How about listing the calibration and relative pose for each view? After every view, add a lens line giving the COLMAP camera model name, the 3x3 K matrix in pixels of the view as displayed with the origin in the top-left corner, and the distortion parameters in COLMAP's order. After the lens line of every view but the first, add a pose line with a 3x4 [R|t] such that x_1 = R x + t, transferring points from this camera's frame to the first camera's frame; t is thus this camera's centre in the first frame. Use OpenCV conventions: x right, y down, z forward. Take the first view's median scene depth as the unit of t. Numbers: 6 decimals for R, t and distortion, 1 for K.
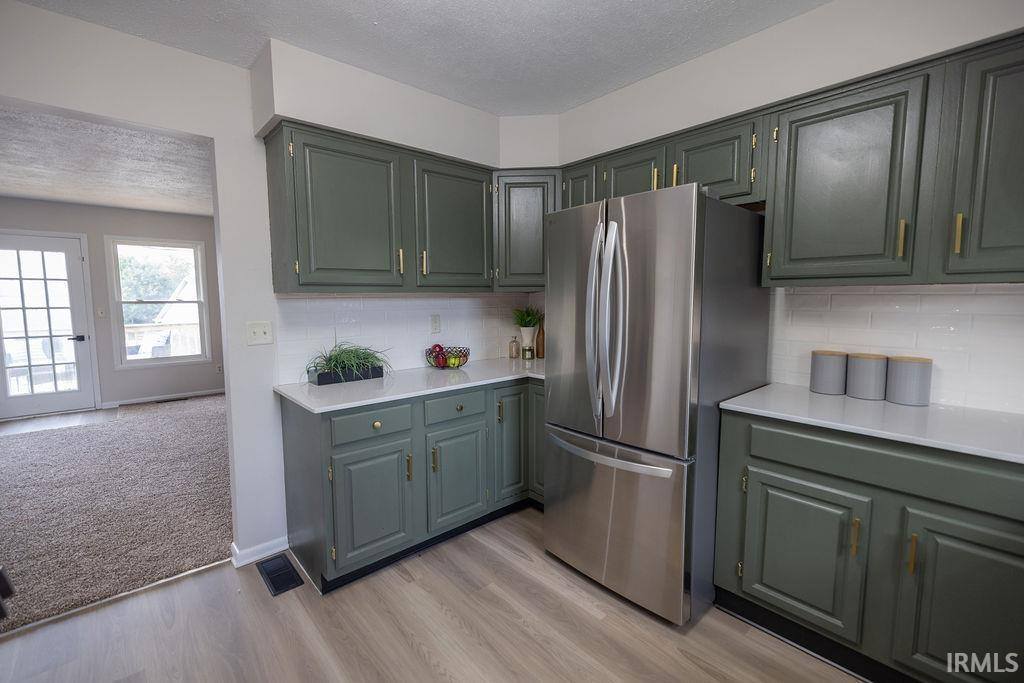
lens RADIAL K [[442.7, 0, 507.8], [0, 442.7, 338.5], [0, 0, 1]] dist [0.003379, 0.000566]
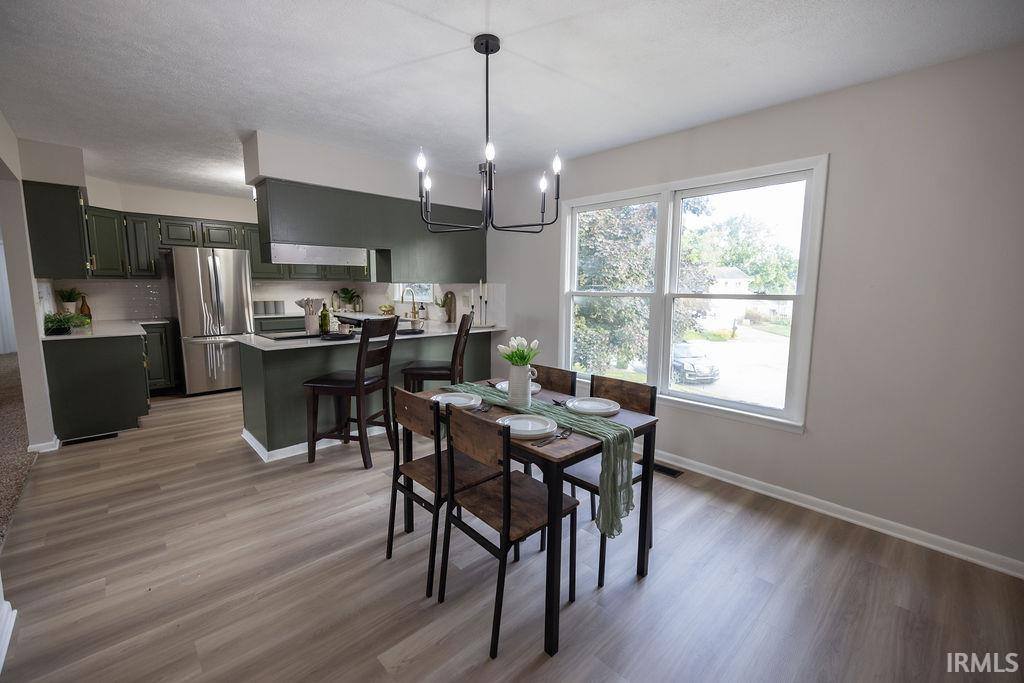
lens RADIAL K [[426.7, 0, 504.3], [0, 426.7, 337.0], [0, 0, 1]] dist [0.001084, 0.002891]
pose [[-0.019193, -0.114585, 0.993228, -0.918010], [0.088444, 0.989322, 0.115843, 0.032637], [-0.995896, 0.090069, -0.008854, -0.272305]]
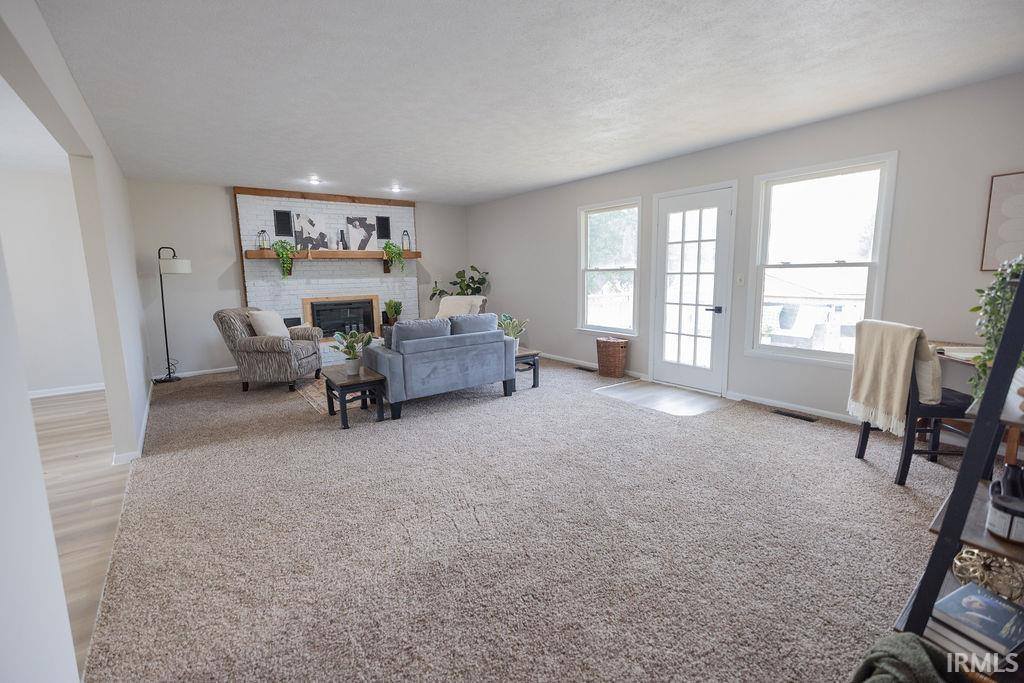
lens RADIAL K [[442.7, 0, 507.8], [0, 442.7, 338.5], [0, 0, 1]] dist [0.003379, 0.000566]
pose [[-0.090988, 0.153704, -0.983919, -0.092685], [-0.074495, 0.984198, 0.160637, -0.052996], [0.993062, 0.087913, -0.078100, 0.685308]]
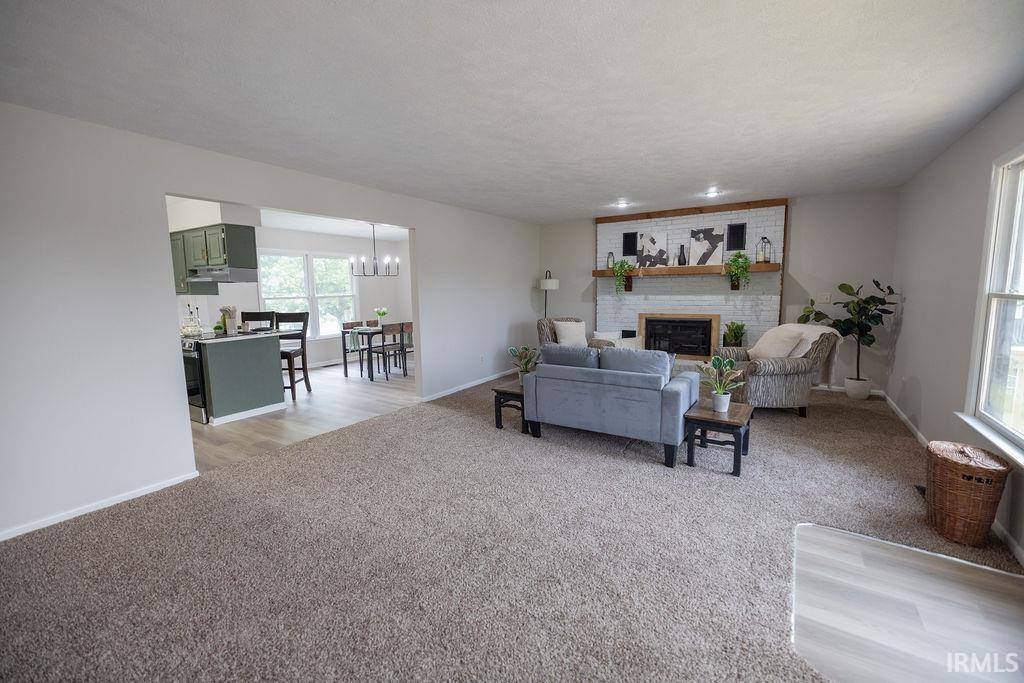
lens RADIAL K [[426.7, 0, 504.3], [0, 426.7, 337.0], [0, 0, 1]] dist [0.001084, 0.002891]
pose [[-0.963887, 0.048354, -0.261884, -0.551687], [-0.006163, 0.979065, 0.203455, -0.106800], [0.266239, 0.197721, -0.943410, 1.104295]]
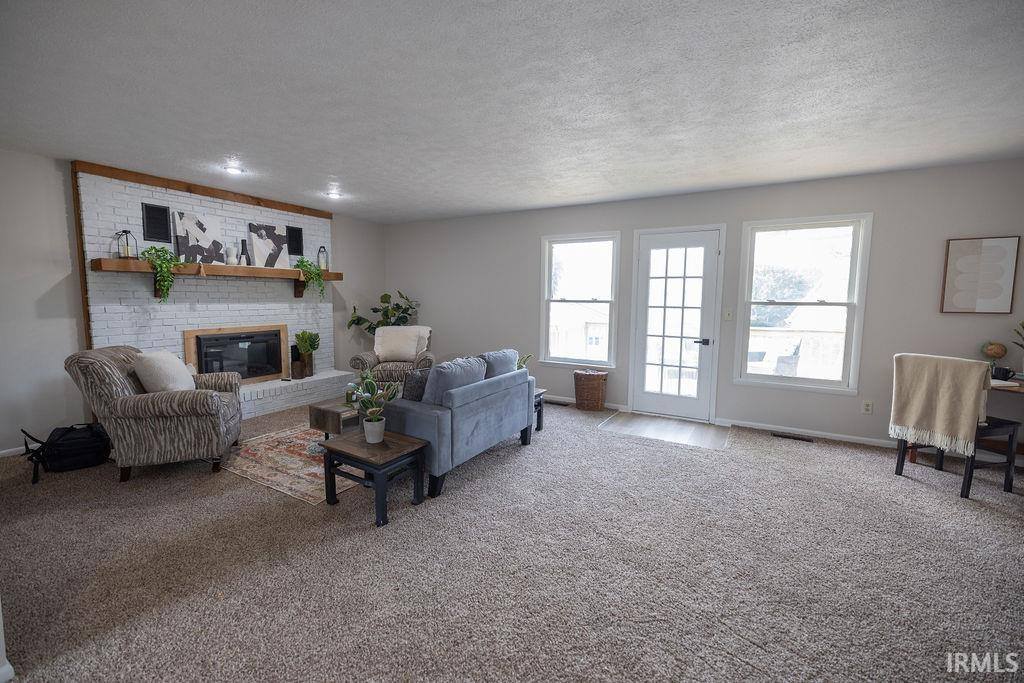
lens RADIAL K [[426.7, 0, 504.3], [0, 426.7, 337.0], [0, 0, 1]] dist [0.001084, 0.002891]
pose [[0.309752, 0.094120, -0.946147, -0.276364], [-0.099022, 0.992871, 0.066350, -0.027829], [0.945647, 0.073137, 0.316864, 0.346172]]
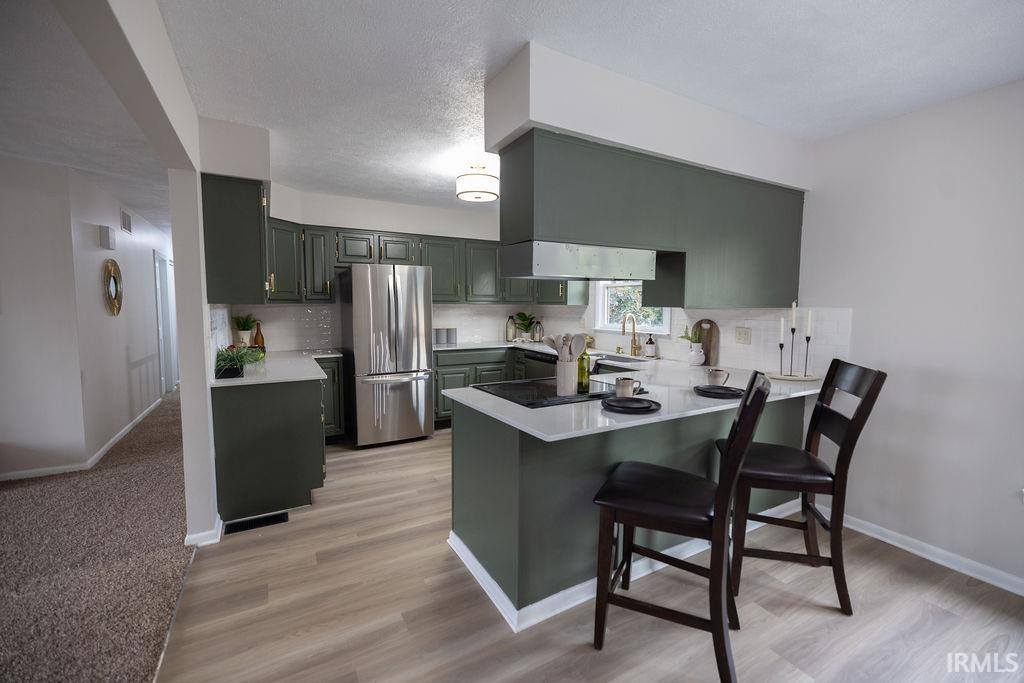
lens RADIAL K [[426.7, 0, 504.3], [0, 426.7, 337.0], [0, 0, 1]] dist [0.001084, 0.002891]
pose [[0.226858, -0.063593, 0.971849, -0.640005], [0.087362, 0.995172, 0.044726, 0.001387], [-0.970002, 0.074756, 0.231318, -0.007682]]
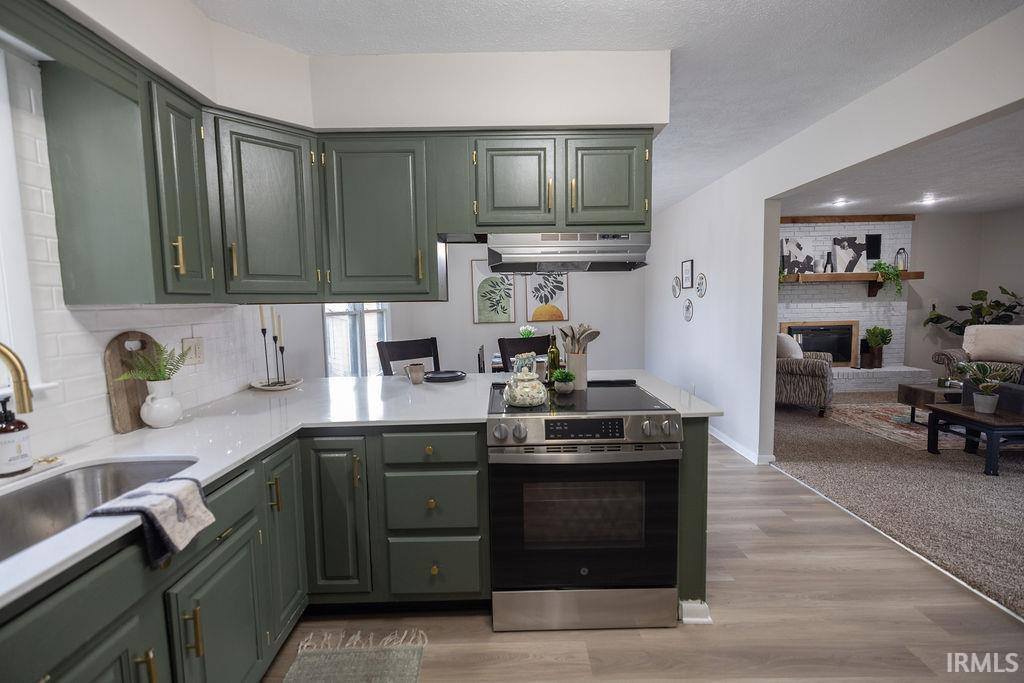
lens RADIAL K [[442.7, 0, 507.8], [0, 442.7, 338.5], [0, 0, 1]] dist [0.003379, 0.000566]
pose [[-0.664245, 0.080195, -0.743201, 0.149405], [-0.048631, 0.987486, 0.150019, -0.025689], [0.745931, 0.135792, -0.652033, 0.258606]]
